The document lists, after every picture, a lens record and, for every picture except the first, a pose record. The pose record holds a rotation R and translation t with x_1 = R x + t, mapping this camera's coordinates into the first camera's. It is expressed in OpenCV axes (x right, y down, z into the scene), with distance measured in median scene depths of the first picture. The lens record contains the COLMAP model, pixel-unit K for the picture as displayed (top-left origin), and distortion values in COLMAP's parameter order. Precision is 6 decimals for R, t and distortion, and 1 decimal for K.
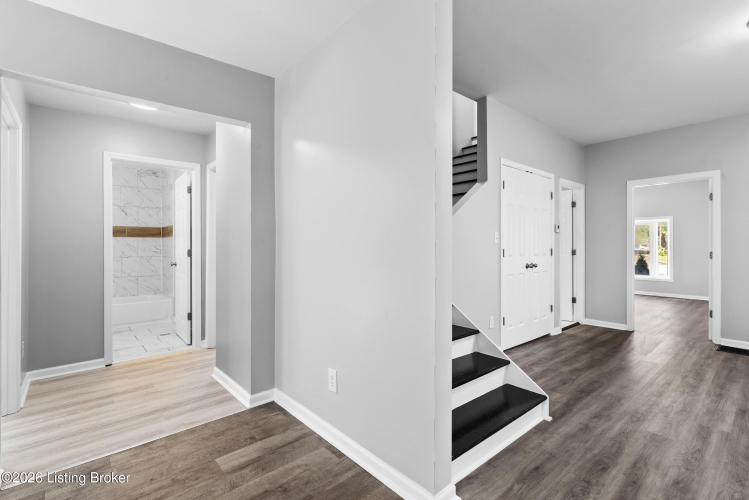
lens RADIAL K [[350.0, 0, 373.5], [0, 350.0, 245.8], [0, 0, 1]] dist [-0.000426, -0.001034]
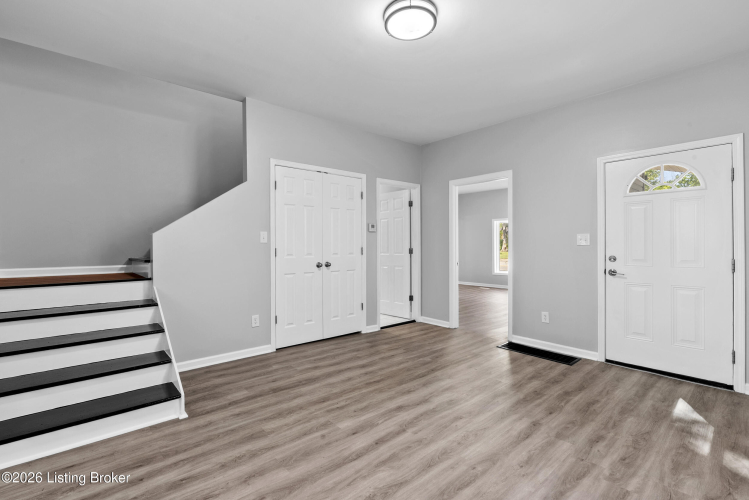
lens RADIAL K [[350.0, 0, 373.5], [0, 350.0, 245.8], [0, 0, 1]] dist [-0.000426, -0.001034]
pose [[0.999806, -0.000027, 0.019687, 0.575706], [-0.000178, 0.999946, 0.010364, -0.008799], [-0.019686, -0.010366, 0.999752, -0.015182]]
